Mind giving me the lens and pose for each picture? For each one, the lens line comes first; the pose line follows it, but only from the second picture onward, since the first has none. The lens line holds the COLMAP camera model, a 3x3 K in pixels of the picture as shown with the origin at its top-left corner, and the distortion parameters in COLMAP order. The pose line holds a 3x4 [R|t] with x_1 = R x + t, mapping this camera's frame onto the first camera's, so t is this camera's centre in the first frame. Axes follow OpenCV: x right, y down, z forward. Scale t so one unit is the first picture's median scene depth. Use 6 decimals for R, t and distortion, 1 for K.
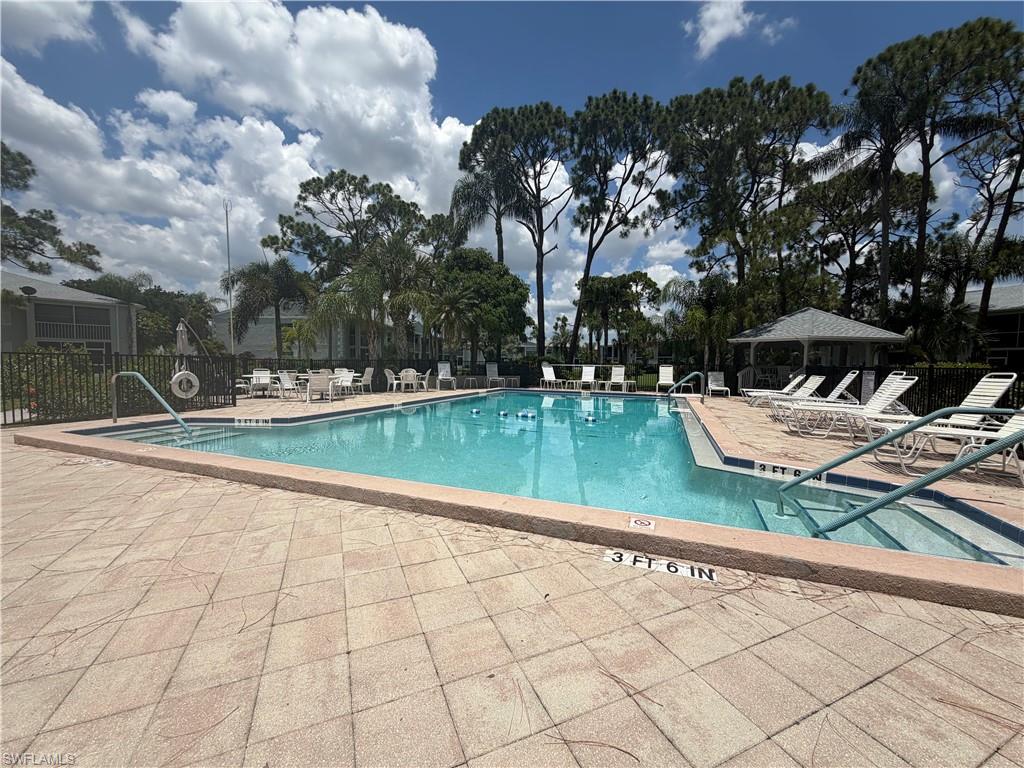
lens RADIAL K [[410.1, 0, 508.0], [0, 410.1, 384.0], [0, 0, 1]] dist [0.001218, 0.000549]
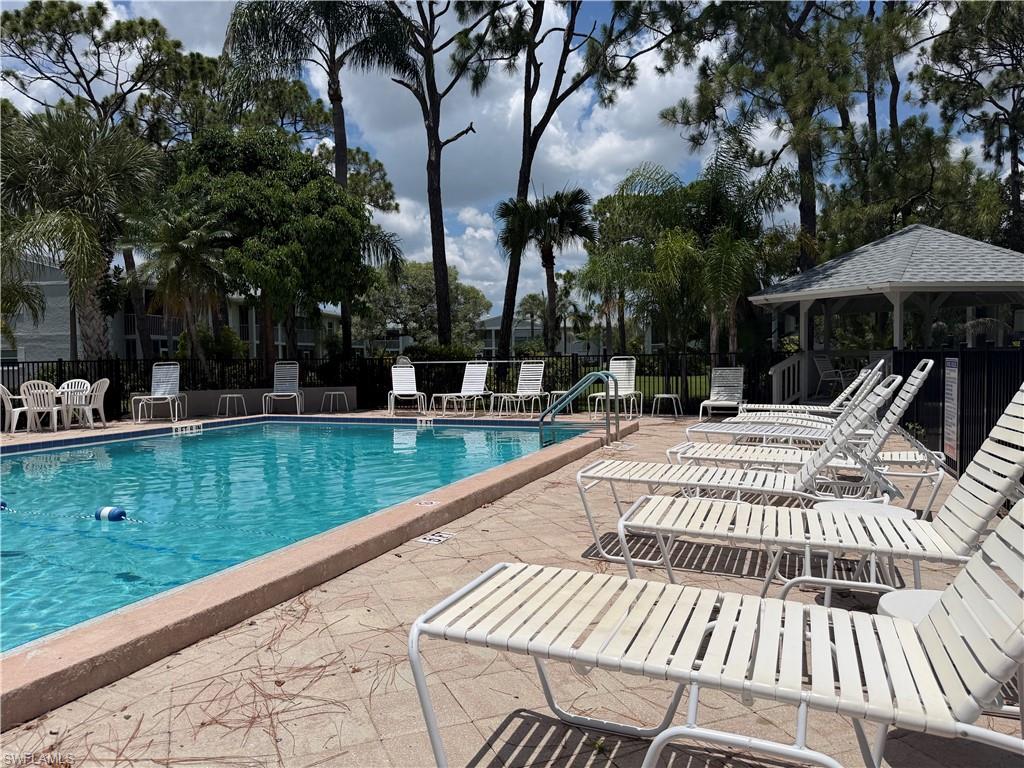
lens RADIAL K [[724.2, 0, 512.0], [0, 724.2, 391.4], [0, 0, 1]] dist [0.014457, -0.026221]
pose [[0.999562, -0.027812, -0.010117, 0.220257], [0.027752, 0.999597, -0.006049, -0.003963], [0.010281, 0.005765, 0.999931, 0.140151]]
